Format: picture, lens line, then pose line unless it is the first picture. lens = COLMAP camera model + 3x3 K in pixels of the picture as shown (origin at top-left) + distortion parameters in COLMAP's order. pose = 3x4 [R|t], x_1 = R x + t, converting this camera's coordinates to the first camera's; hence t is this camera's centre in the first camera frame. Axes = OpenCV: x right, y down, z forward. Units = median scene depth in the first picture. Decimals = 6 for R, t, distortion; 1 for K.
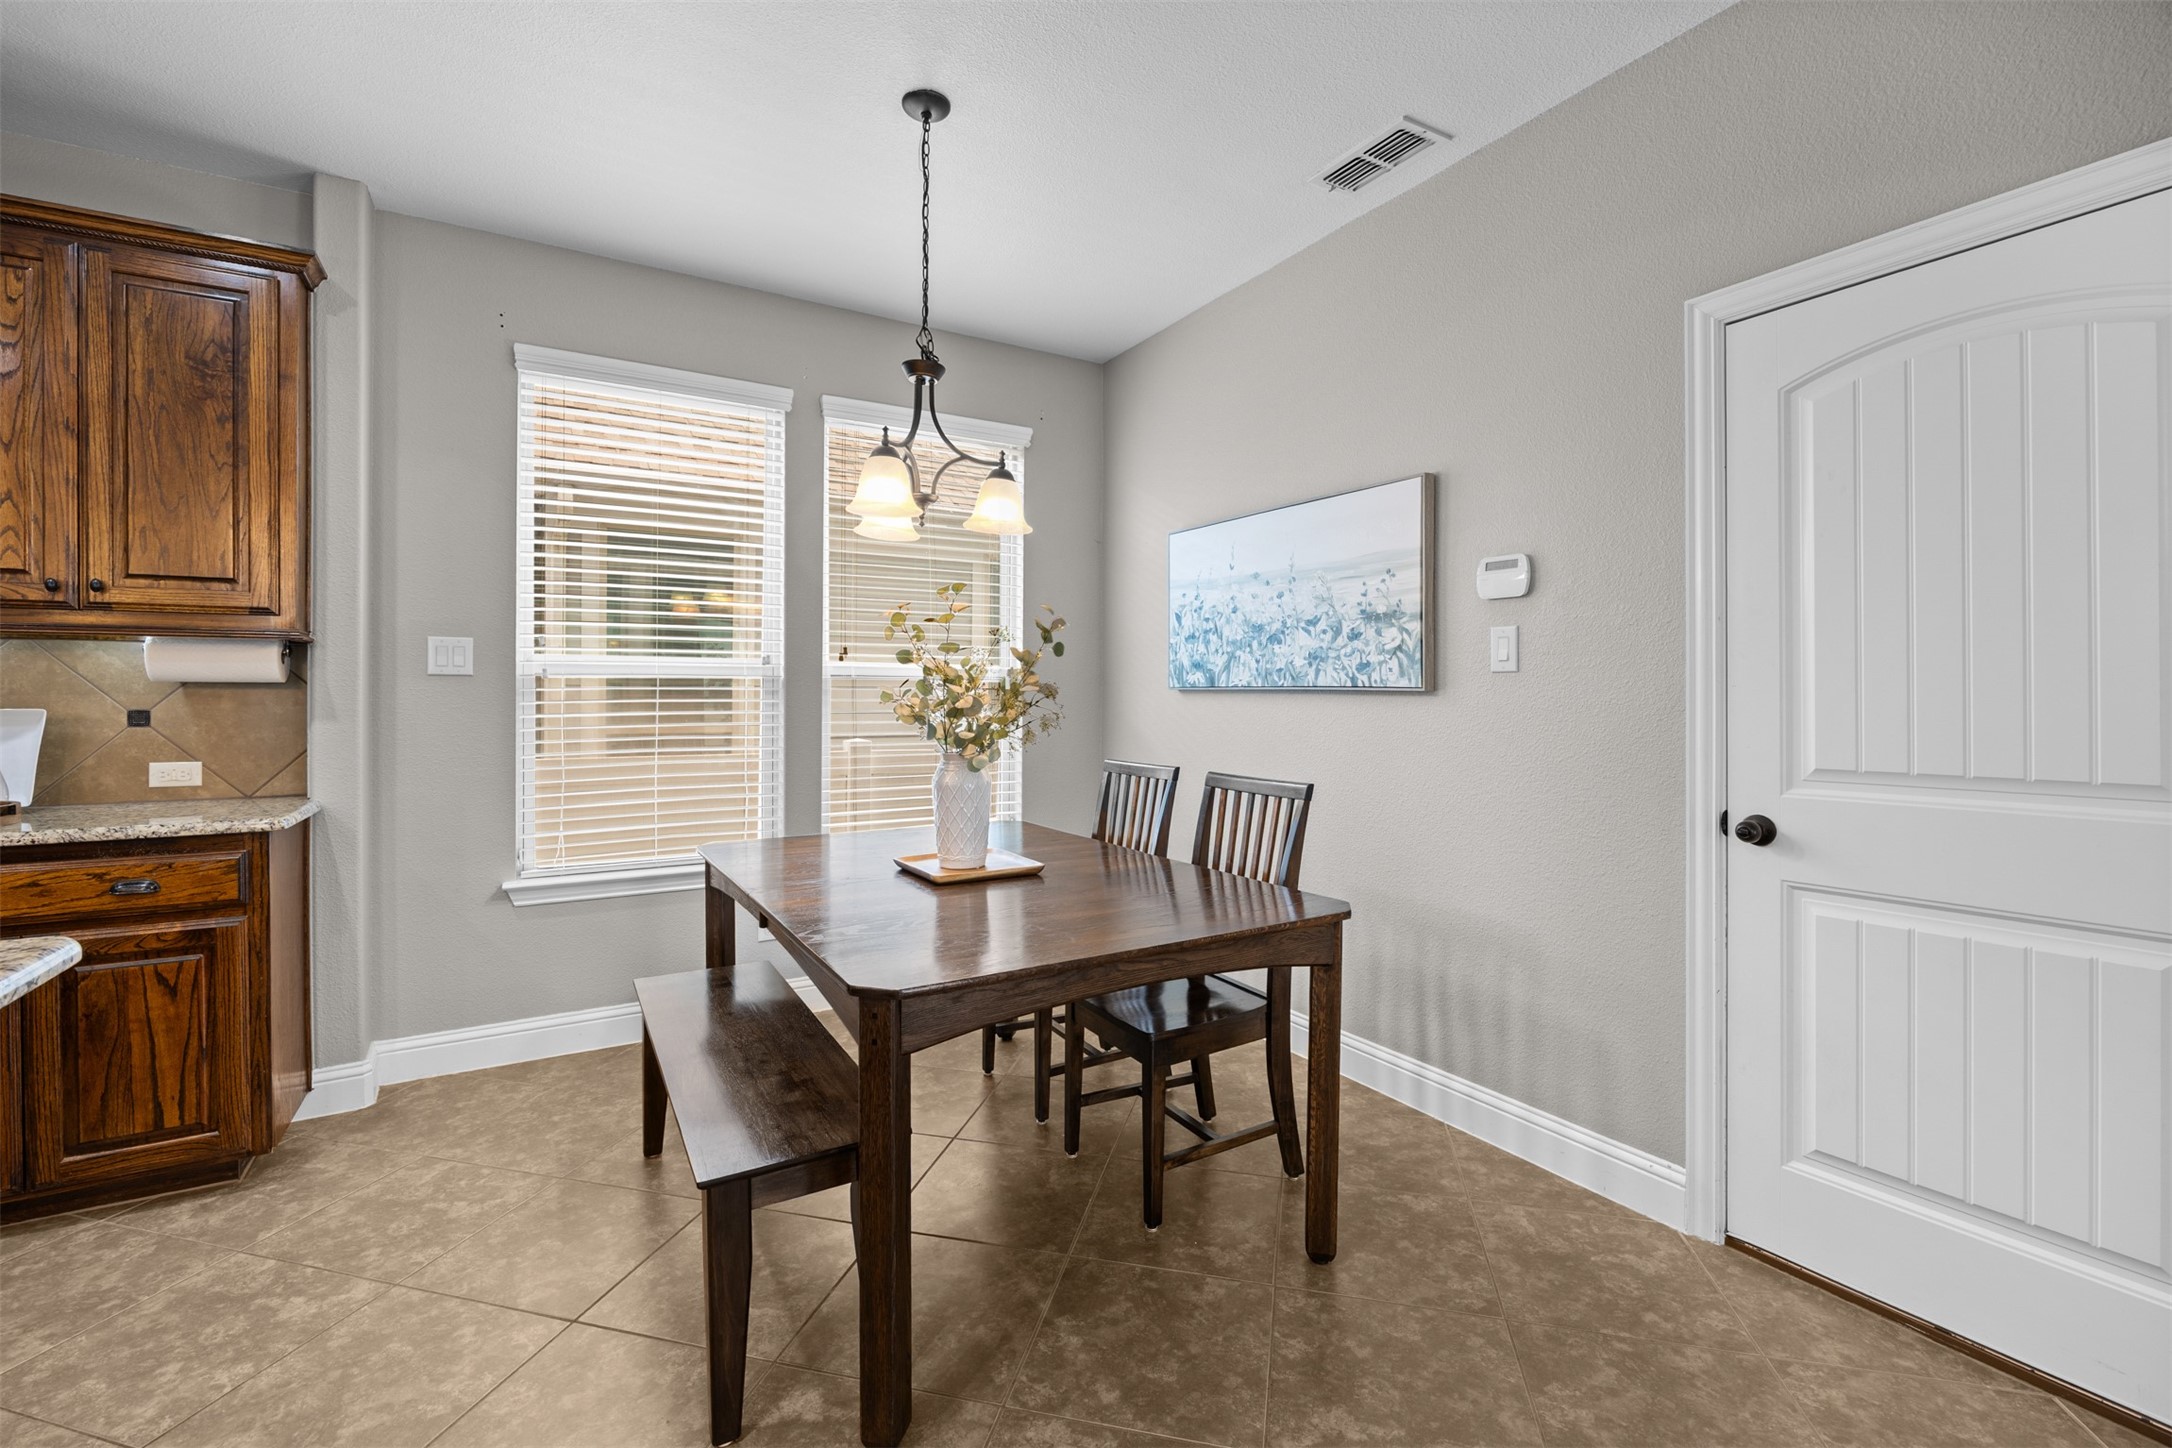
lens RADIAL K [[922.5, 0, 1088.0], [0, 922.5, 701.5], [0, 0, 1]] dist [-0.011295, -0.000443]
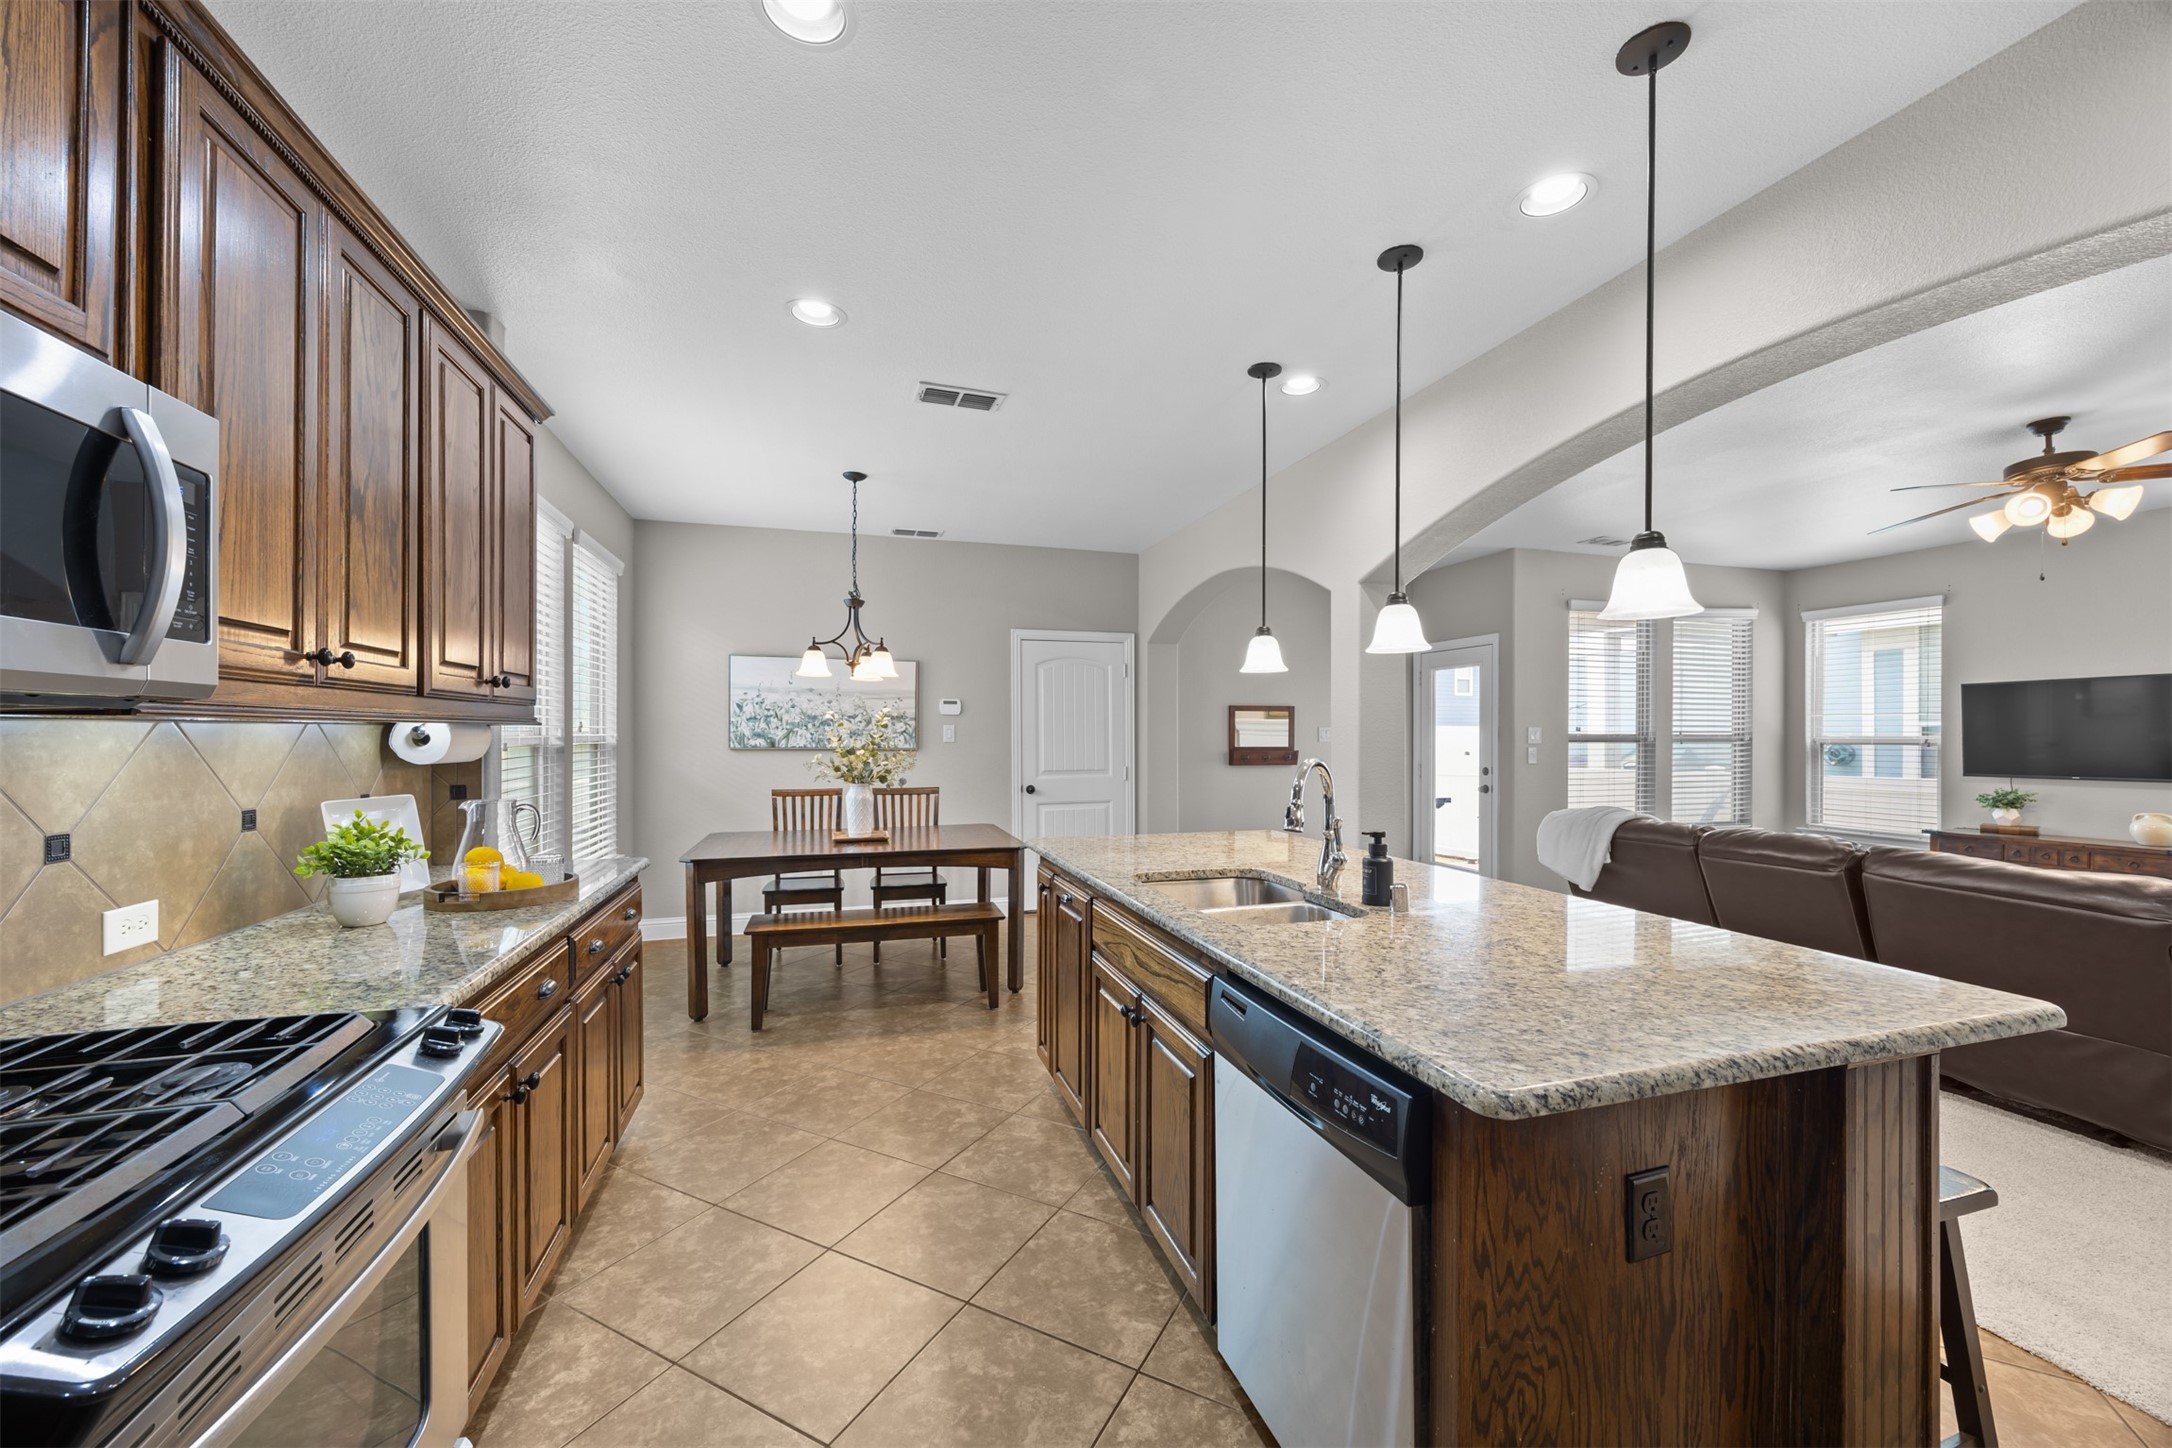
lens RADIAL K [[824.7, 0, 1082.9], [0, 824.7, 739.4], [0, 0, 1]] dist [-0.004949, 0.000174]
pose [[0.245916, -0.007785, 0.969260, -1.738779], [0.006565, 0.999958, 0.006366, -0.051120], [-0.969269, 0.004797, 0.245956, 0.030102]]
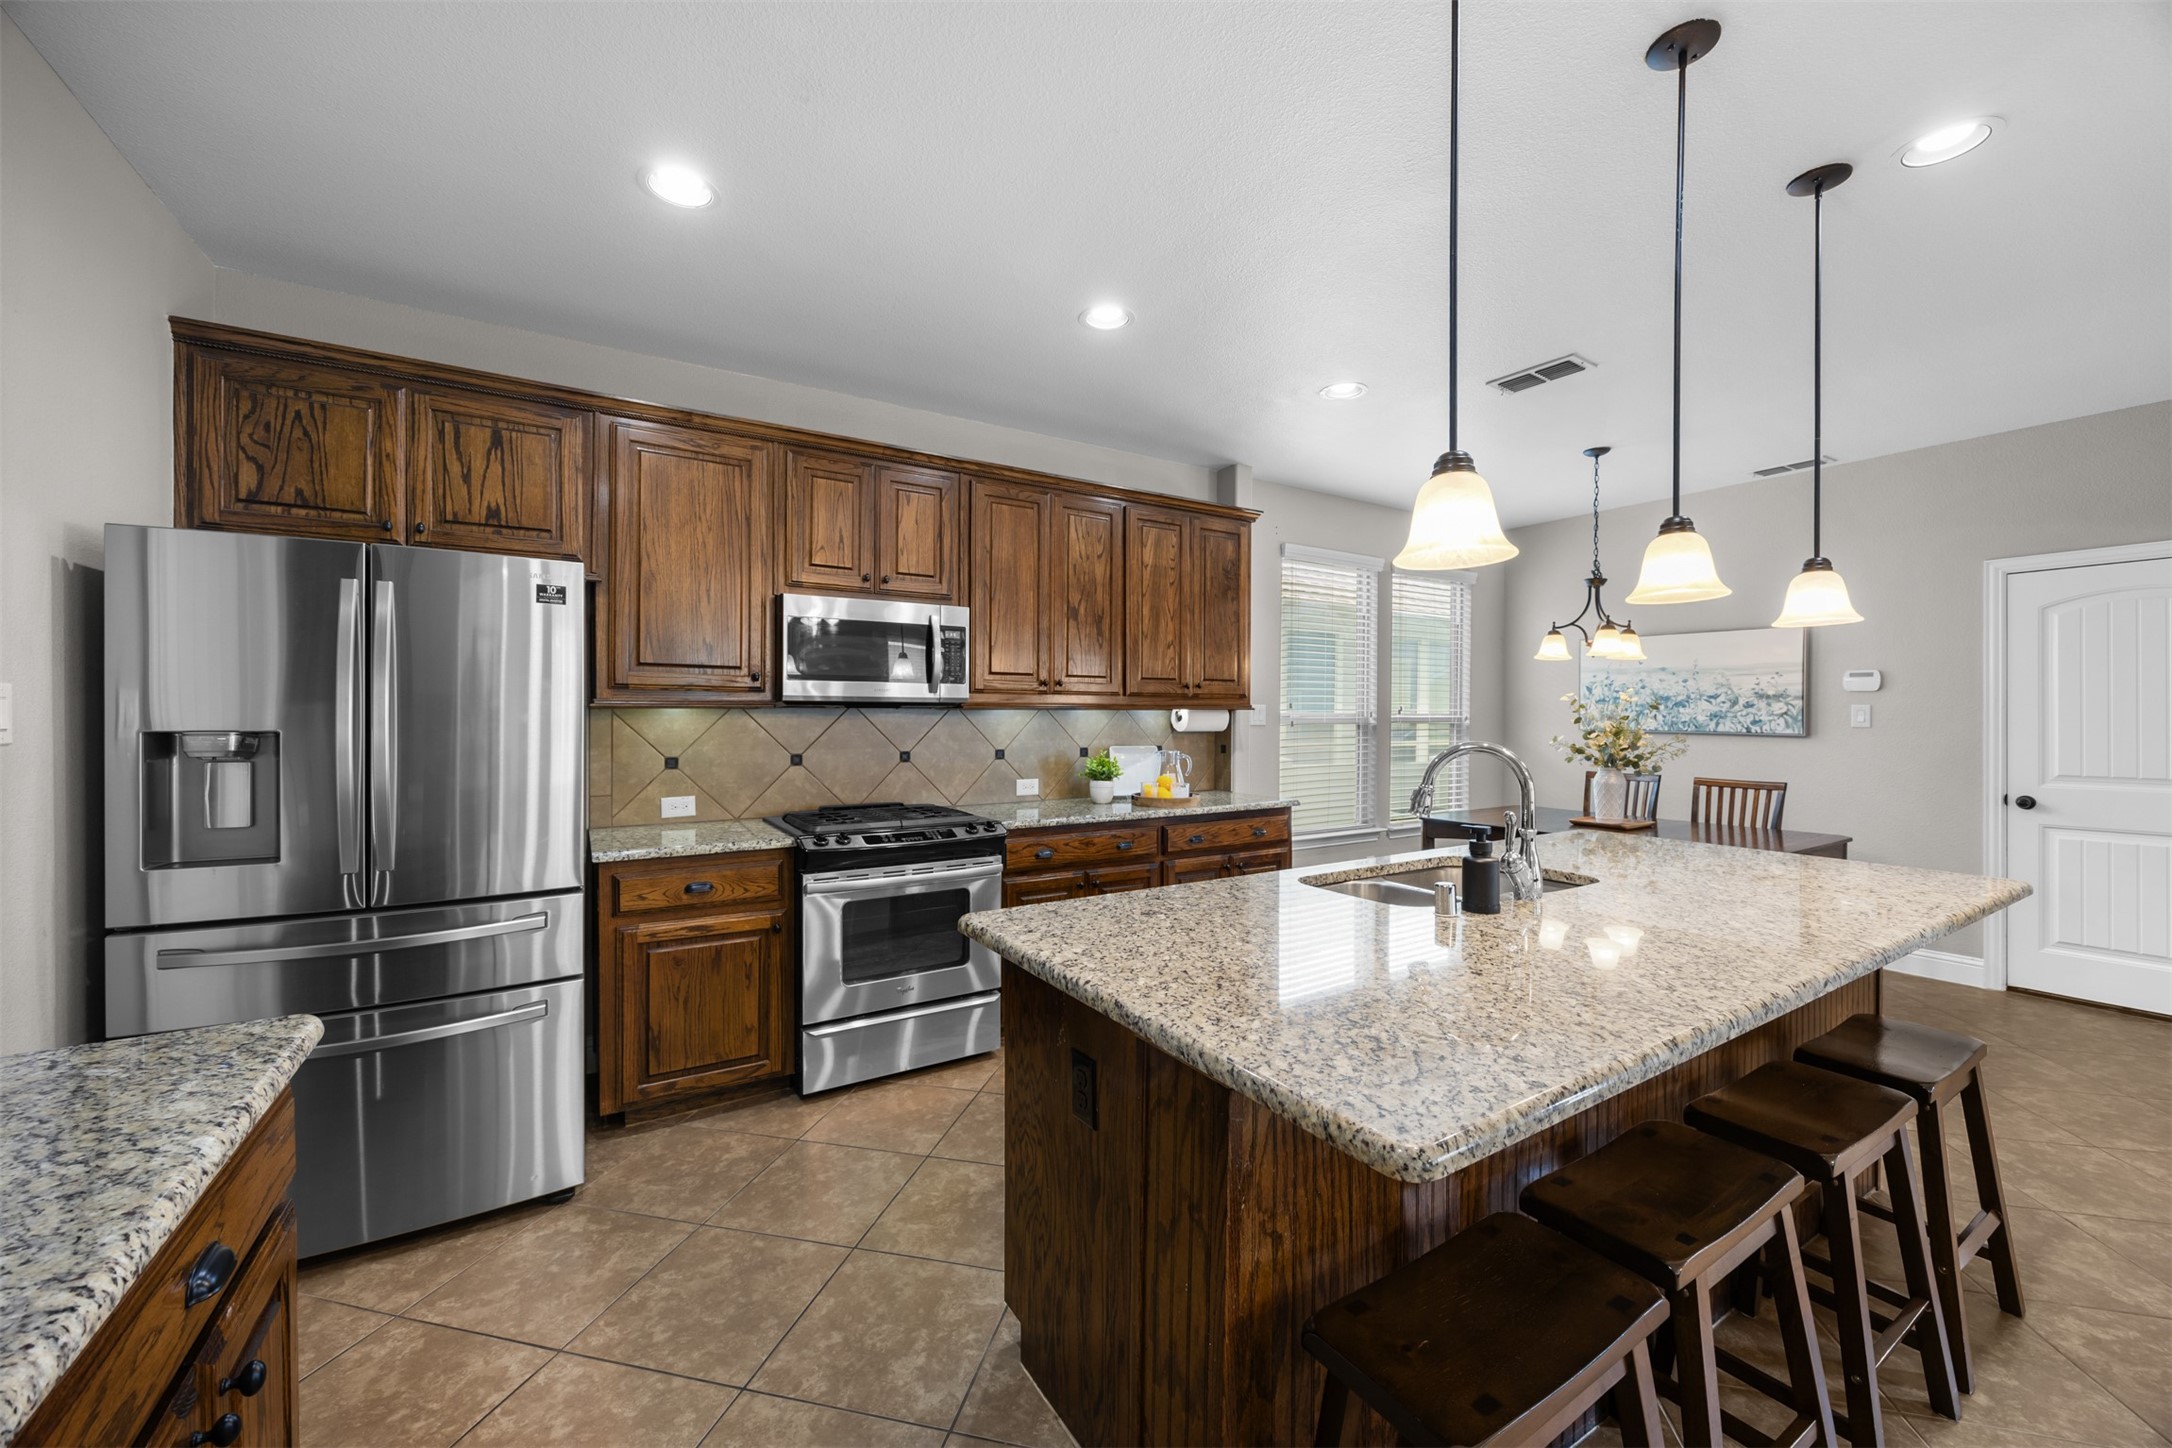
lens RADIAL K [[819.5, 0, 1093.5], [0, 819.5, 720.1], [0, 0, 1]] dist [-0.003980, -0.000340]
pose [[0.999906, 0.001104, 0.013698, -1.222446], [-0.001101, 0.999999, -0.000251, -0.044896], [-0.013699, 0.000235, 0.999906, -0.745356]]
